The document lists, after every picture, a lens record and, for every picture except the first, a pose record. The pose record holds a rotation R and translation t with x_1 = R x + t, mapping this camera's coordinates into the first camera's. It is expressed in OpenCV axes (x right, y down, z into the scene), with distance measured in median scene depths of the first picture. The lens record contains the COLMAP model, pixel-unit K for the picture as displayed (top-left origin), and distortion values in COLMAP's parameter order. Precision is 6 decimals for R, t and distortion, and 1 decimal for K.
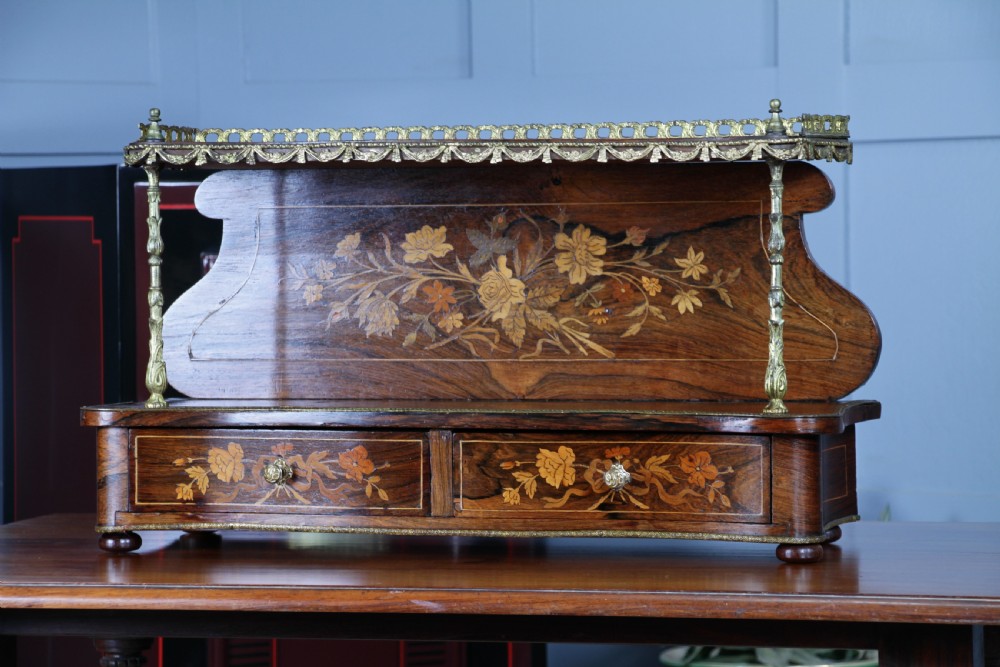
lens RADIAL K [[3685.0, 0, 500.0], [0, 3685.0, 333.5], [0, 0, 1]] dist [0.707556, 1.123577]
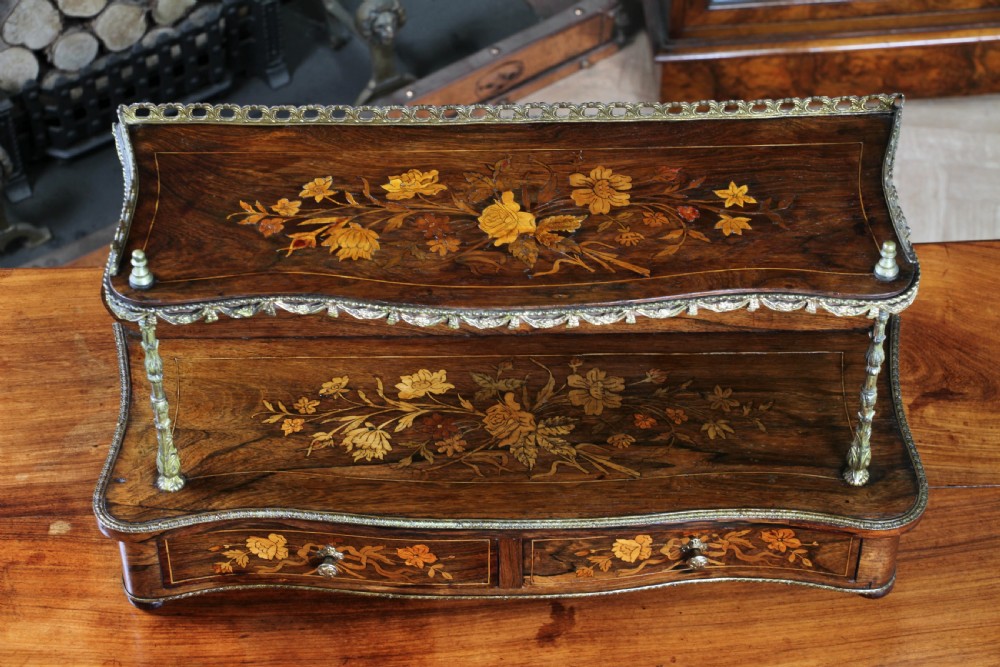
lens RADIAL K [[2518.1, 0, 500.0], [0, 2518.1, 333.5], [0, 0, 1]] dist [0.376082, -0.774941]
pose [[0.958435, -0.206286, 0.197099, -0.132416], [0.002857, 0.697729, 0.716356, -0.462046], [-0.285296, -0.686018, 0.669317, 0.586403]]
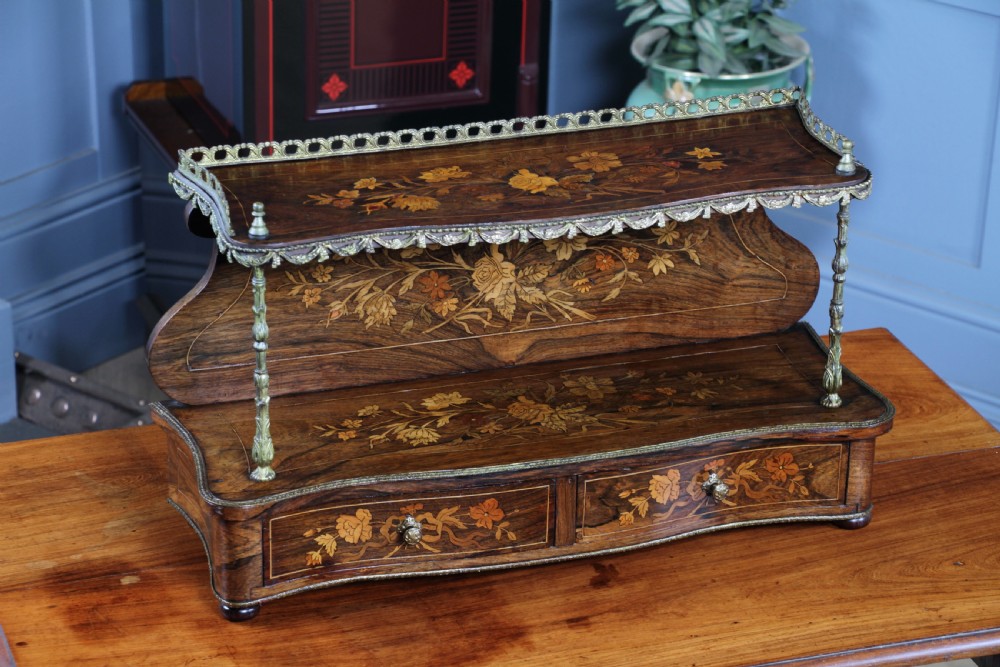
lens RADIAL K [[2937.5, 0, 500.0], [0, 2937.5, 333.5], [0, 0, 1]] dist [0.481384, -0.707979]
pose [[0.823548, -0.211494, 0.526344, -0.461466], [-0.010803, 0.921879, 0.387328, -0.333859], [-0.567143, -0.324669, 0.756927, 0.367355]]
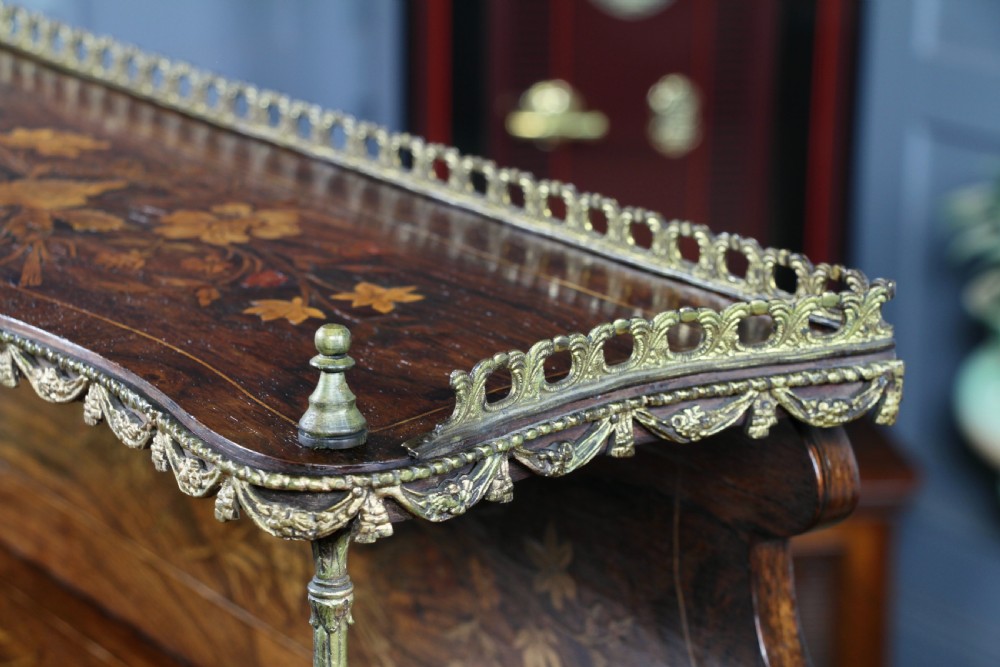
lens RADIAL K [[2641.2, 0, 500.0], [0, 2641.2, 333.5], [0, 0, 1]] dist [0.381565, -0.133508]
pose [[0.791948, 0.193092, -0.579252, 0.205141], [-0.032287, 0.960595, 0.276069, -0.119120], [0.609734, -0.199930, 0.766976, 0.808533]]
